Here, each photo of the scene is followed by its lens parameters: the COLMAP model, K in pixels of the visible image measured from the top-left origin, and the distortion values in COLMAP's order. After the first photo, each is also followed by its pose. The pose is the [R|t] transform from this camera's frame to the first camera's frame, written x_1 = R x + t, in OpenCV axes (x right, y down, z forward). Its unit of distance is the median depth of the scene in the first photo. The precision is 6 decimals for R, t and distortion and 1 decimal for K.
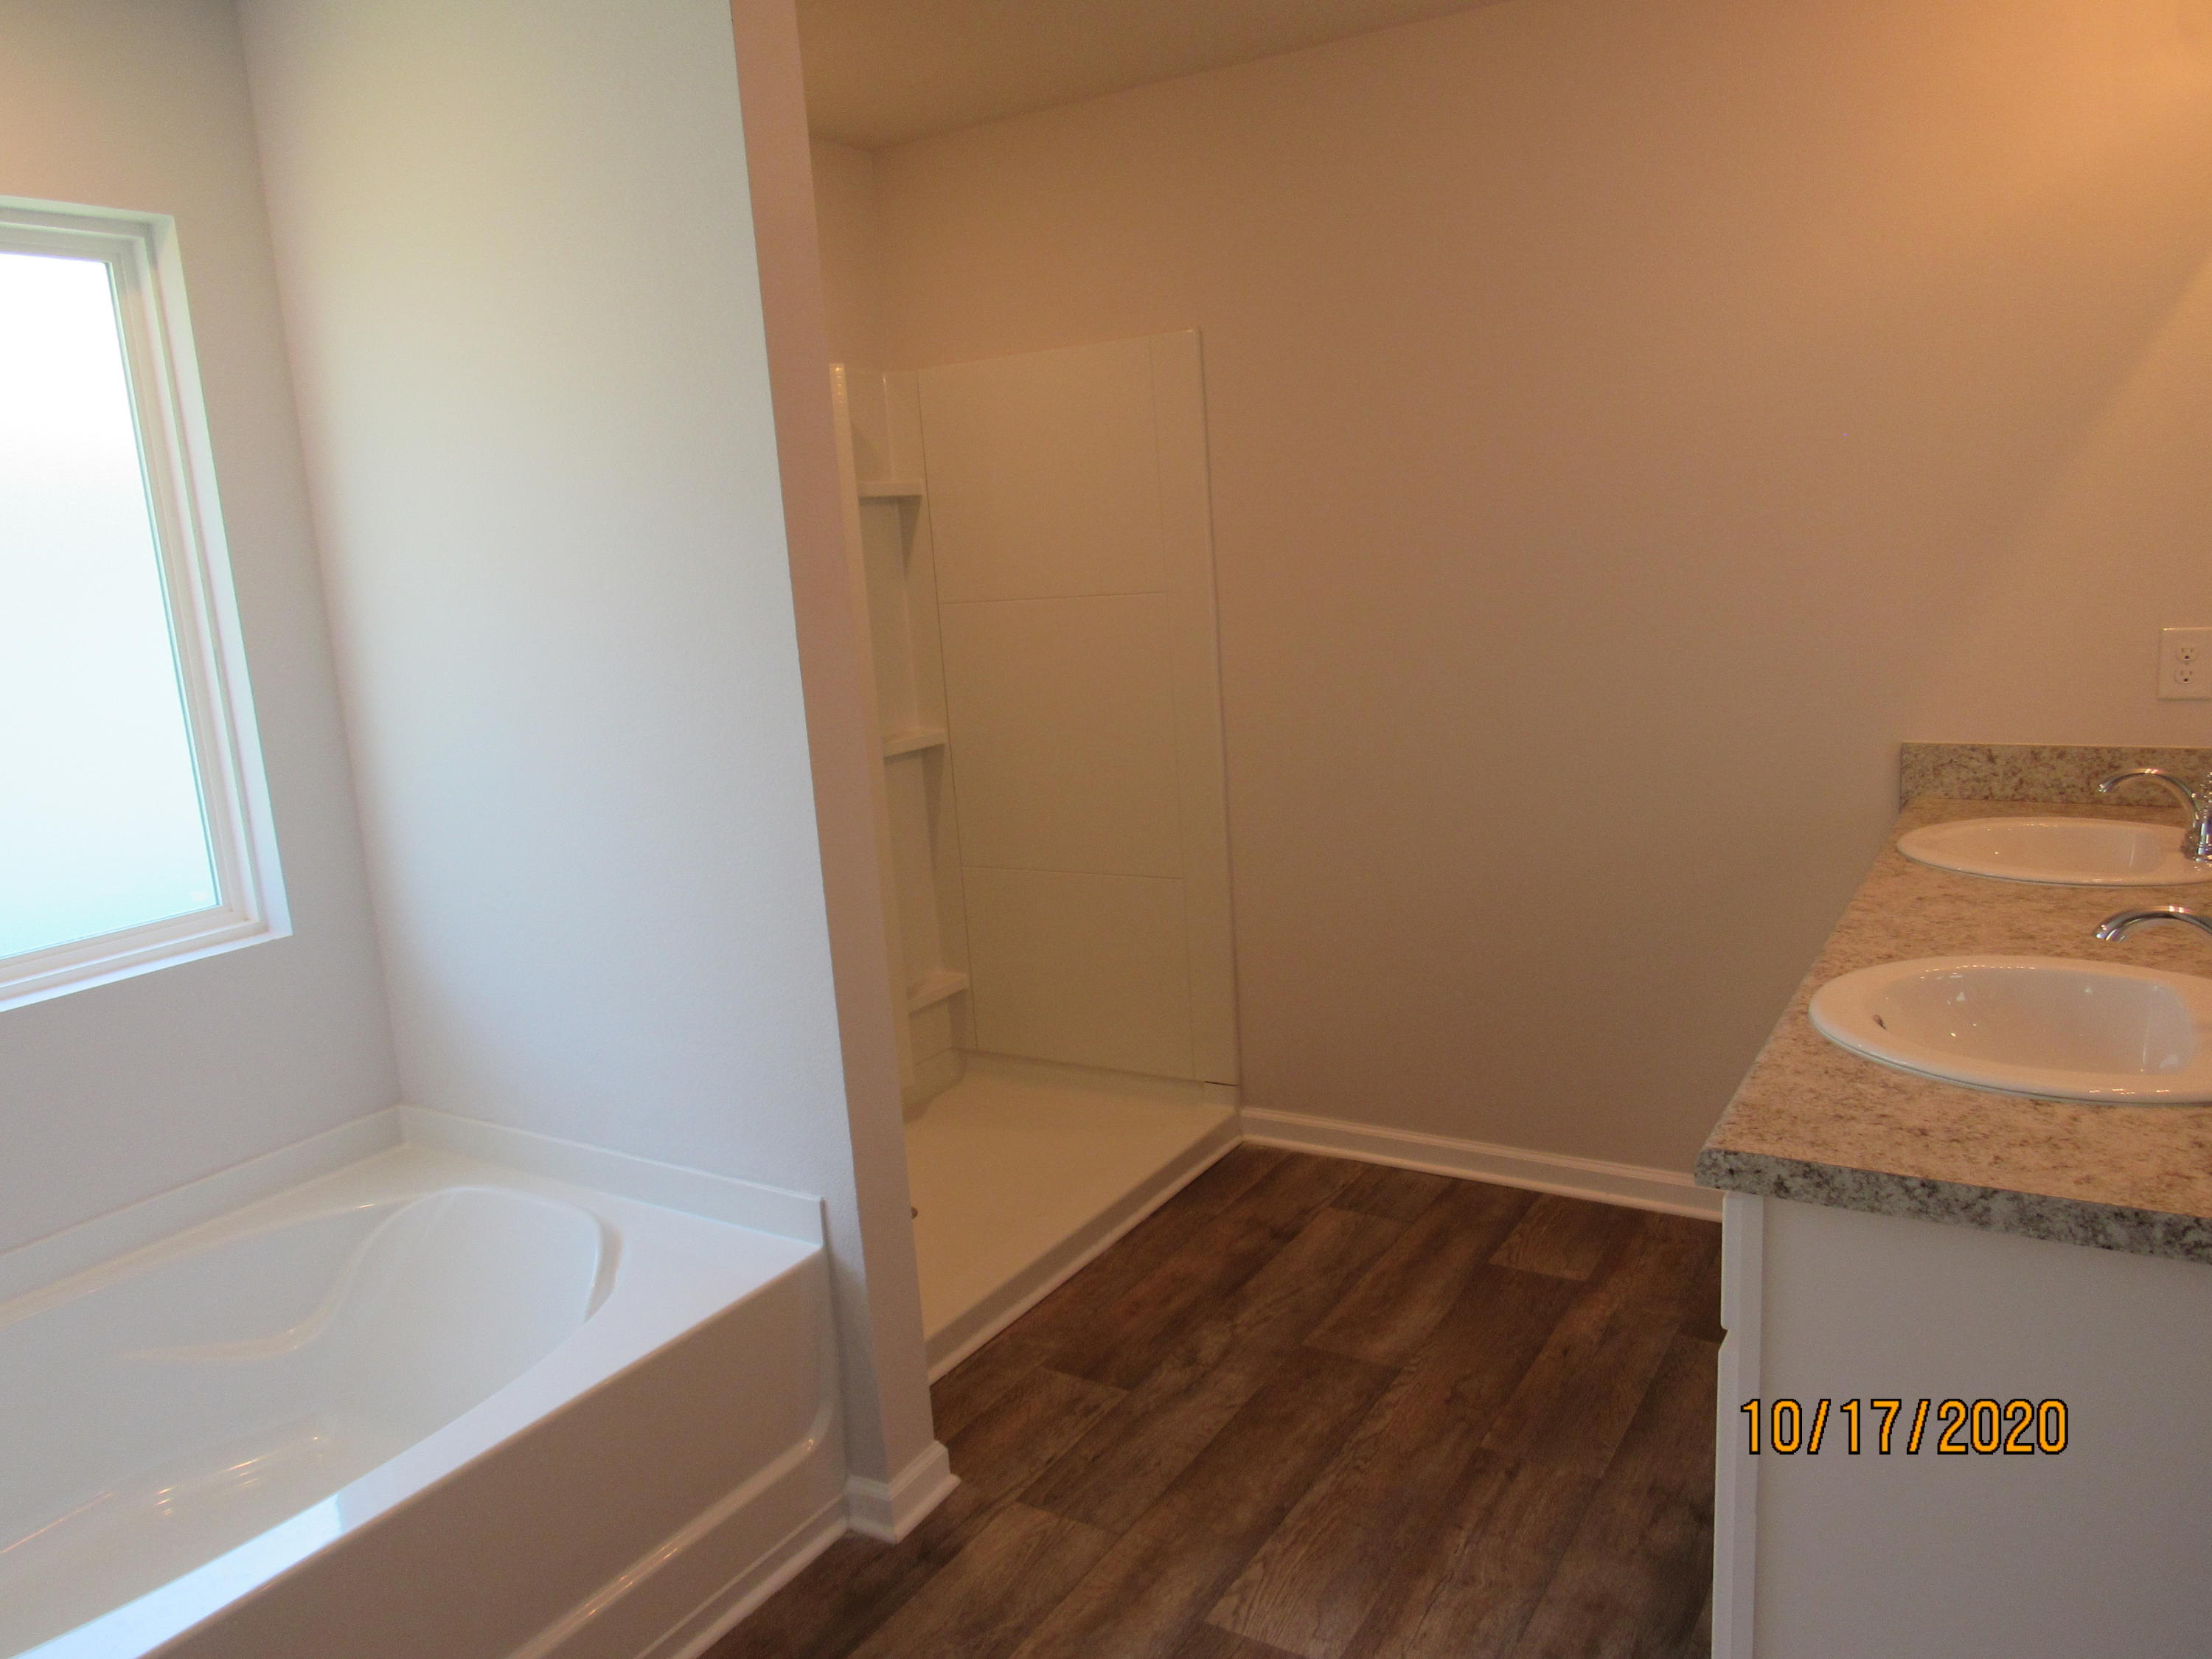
lens RADIAL K [[1581.3, 0, 1106.0], [0, 1581.3, 829.5], [0, 0, 1]] dist [-0.018841, 0.003724]
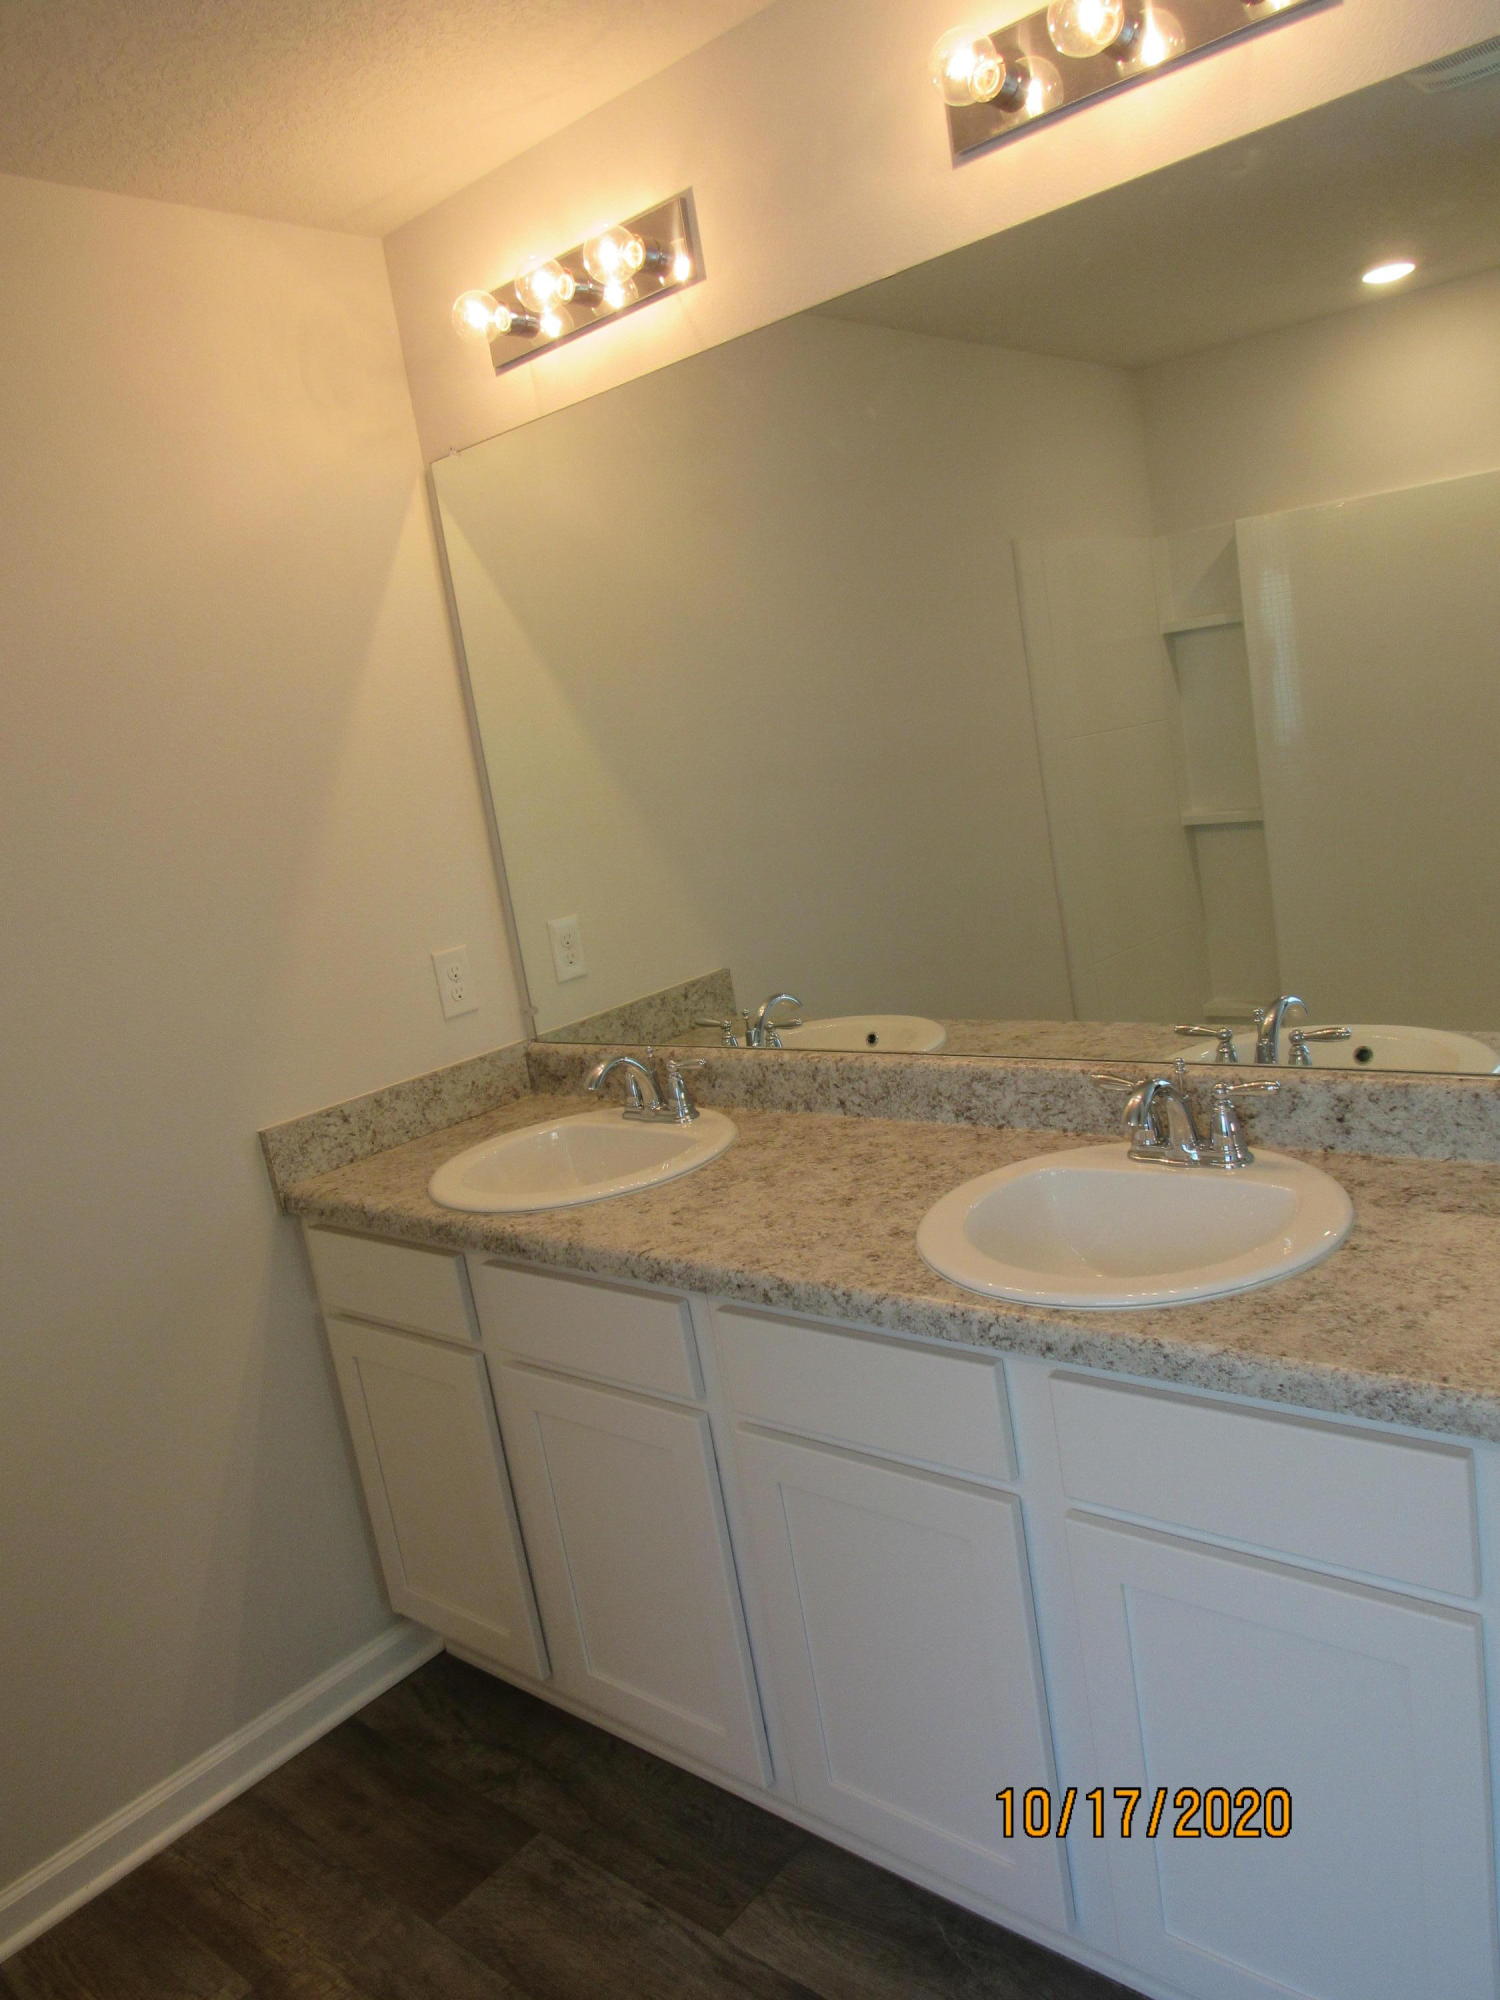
lens RADIAL K [[1429.8, 0, 750.0], [0, 1429.8, 1000.0], [0, 0, 1]] dist [-0.018841, 0.003724]
pose [[0.152161, -0.148267, 0.977171, -0.214481], [0.324037, 0.941521, 0.092400, -0.111626], [-0.933727, 0.302580, 0.191307, 0.593740]]
